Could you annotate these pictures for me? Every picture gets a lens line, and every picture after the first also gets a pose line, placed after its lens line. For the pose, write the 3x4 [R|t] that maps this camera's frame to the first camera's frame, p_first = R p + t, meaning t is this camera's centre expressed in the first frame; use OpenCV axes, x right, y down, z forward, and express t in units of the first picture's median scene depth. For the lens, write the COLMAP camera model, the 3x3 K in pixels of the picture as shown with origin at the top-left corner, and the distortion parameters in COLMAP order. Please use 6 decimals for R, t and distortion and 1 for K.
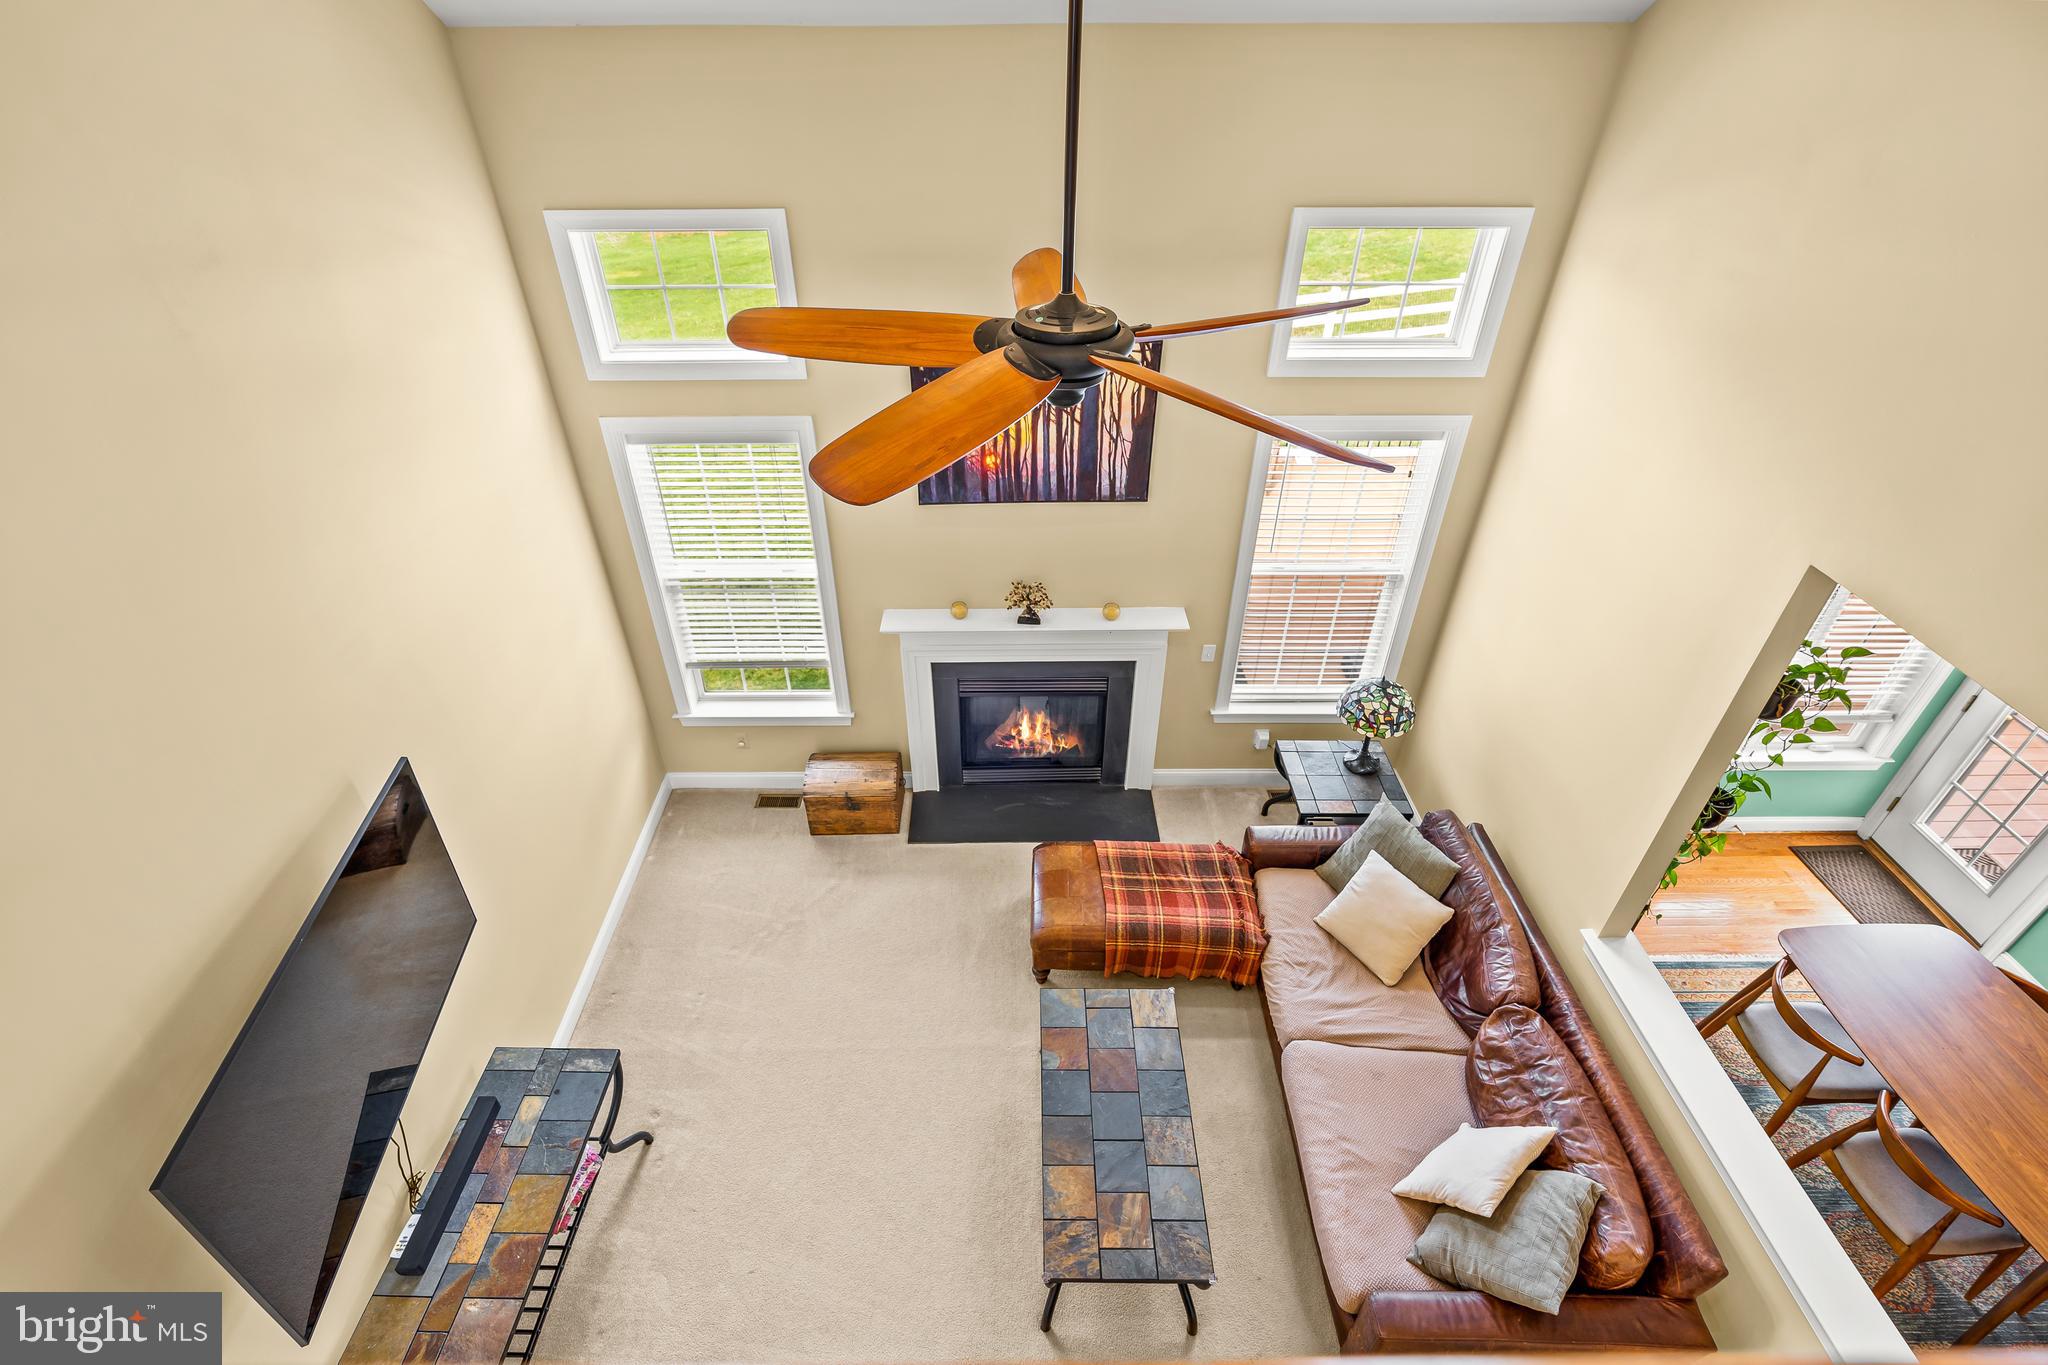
lens RADIAL K [[954.6, 0, 1024.0], [0, 954.6, 682.5], [0, 0, 1]] dist [-0.001484, -0.000146]
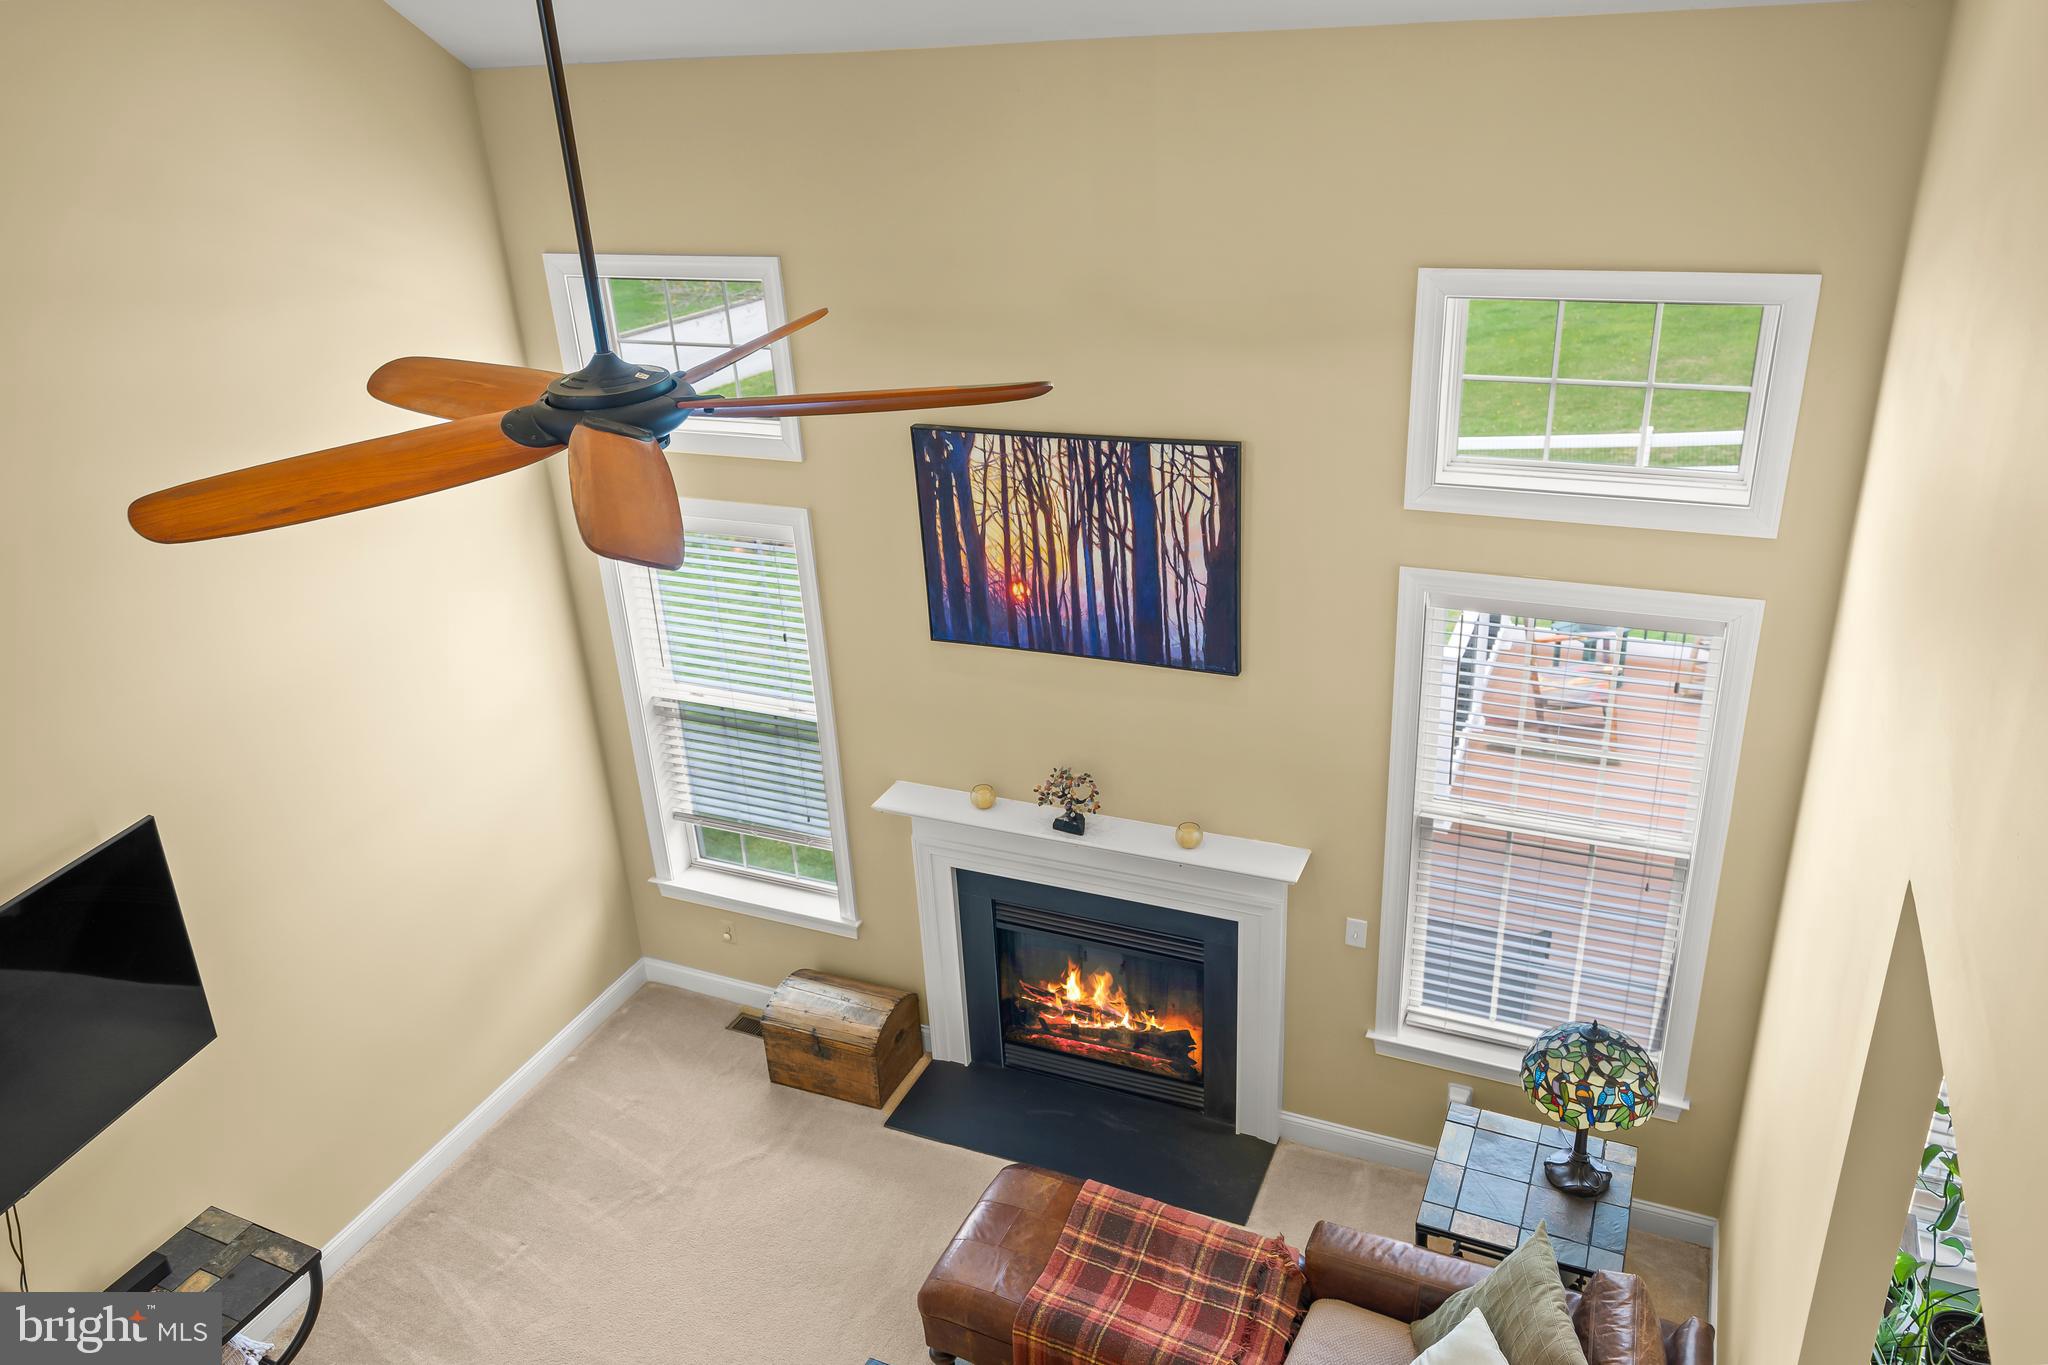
lens RADIAL K [[1500.1, 0, 1024.0], [0, 1500.1, 682.5], [0, 0, 1]] dist [0.007622, 0.001945]
pose [[0.907326, 0.128666, -0.400257, 0.400539], [-0.202604, 0.967996, -0.148105, 0.000226], [0.368391, 0.215473, 0.904356, -0.001382]]
